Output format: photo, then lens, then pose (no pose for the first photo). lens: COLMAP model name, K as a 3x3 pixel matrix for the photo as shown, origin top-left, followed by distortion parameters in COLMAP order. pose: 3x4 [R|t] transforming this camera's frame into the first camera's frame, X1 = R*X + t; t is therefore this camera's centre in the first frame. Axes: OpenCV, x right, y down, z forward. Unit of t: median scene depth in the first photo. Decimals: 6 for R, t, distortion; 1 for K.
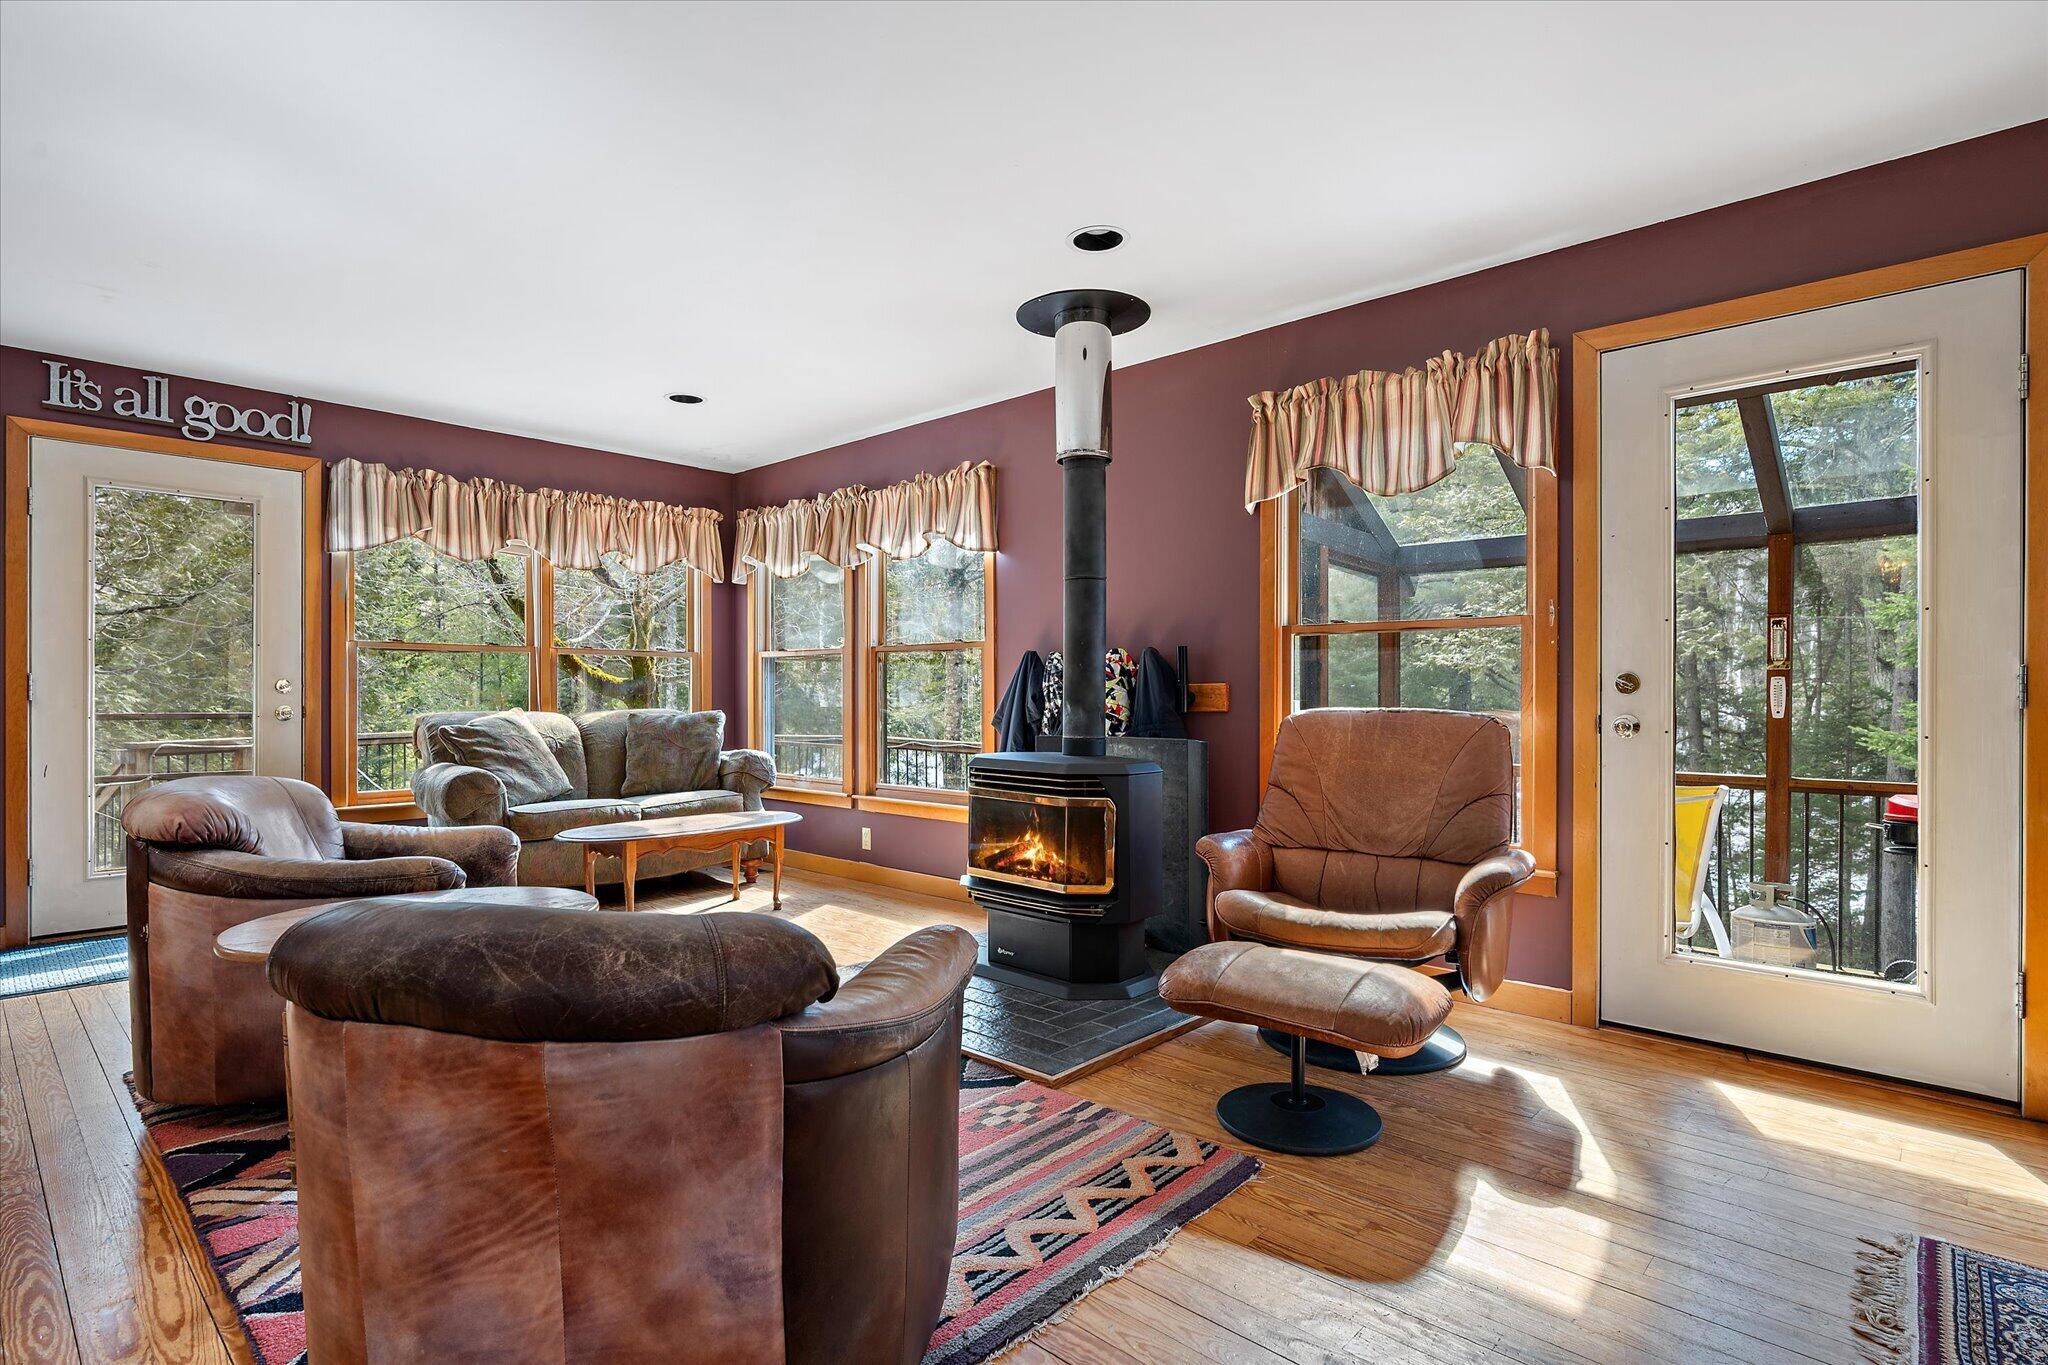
lens RADIAL K [[1016.4, 0, 1017.5], [0, 1016.4, 693.7], [0, 0, 1]] dist [-0.002649, -0.000377]
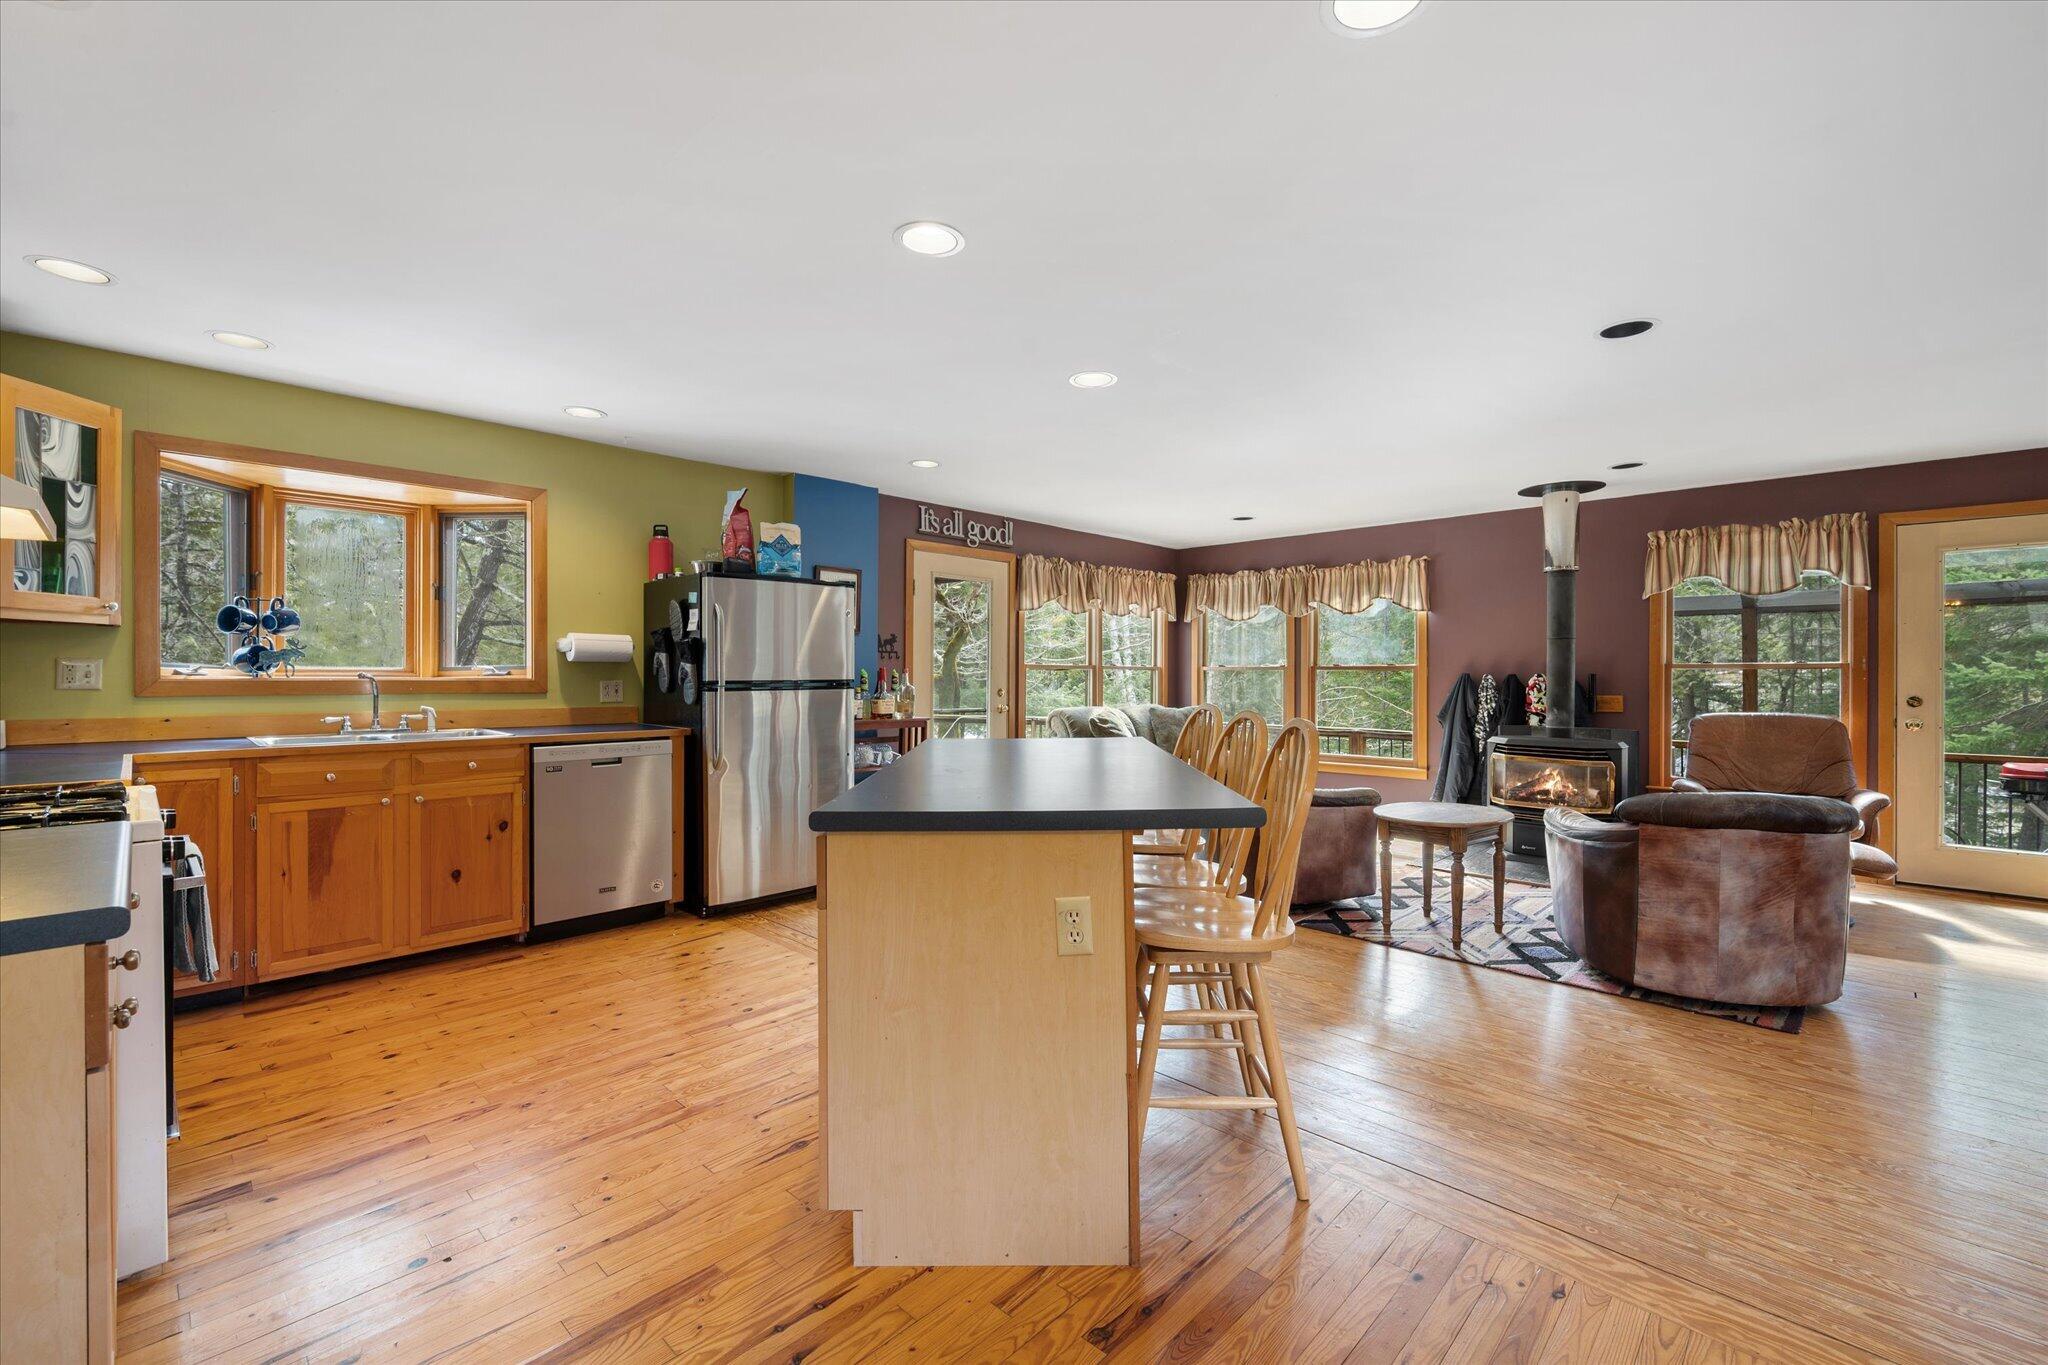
lens RADIAL K [[861.4, 0, 1022.8], [0, 861.4, 675.4], [0, 0, 1]] dist [-0.002547, -0.000259]
pose [[0.999839, 0.003125, -0.017644, -0.718374], [-0.003159, 0.999993, -0.001931, -0.035515], [0.017638, 0.001986, 0.999842, -0.437426]]
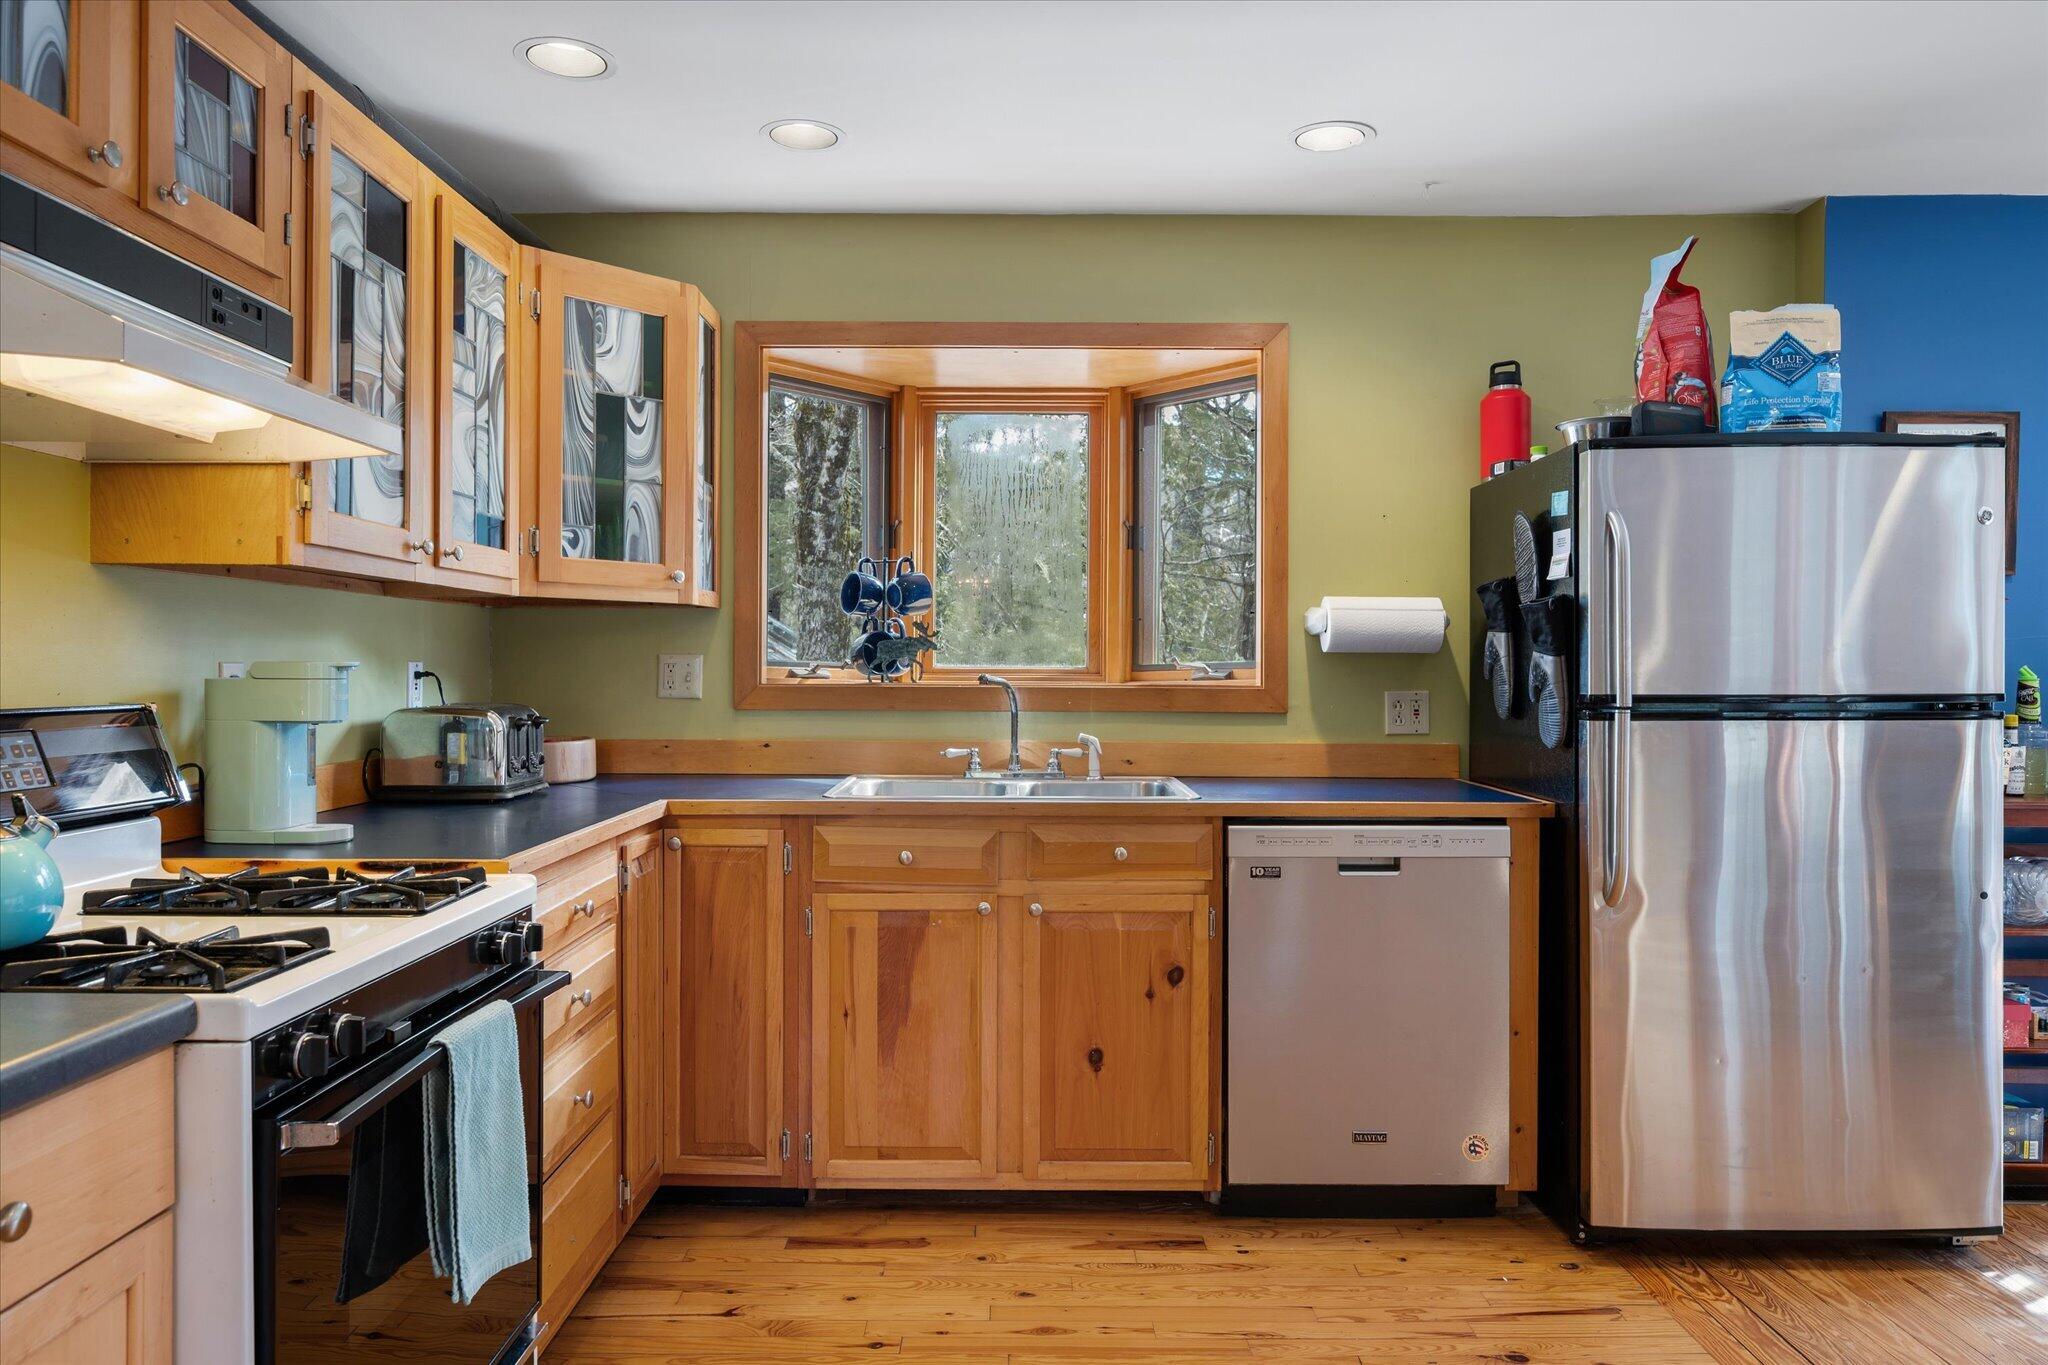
lens RADIAL K [[1341.8, 0, 1017.2], [0, 1341.8, 674.6], [0, 0, 1]] dist [-0.001713, -0.002950]
pose [[0.676794, 0.004381, -0.736159, -0.801903], [-0.006542, 0.999979, -0.000064, -0.037966], [0.736143, 0.004859, 0.676808, -0.116653]]
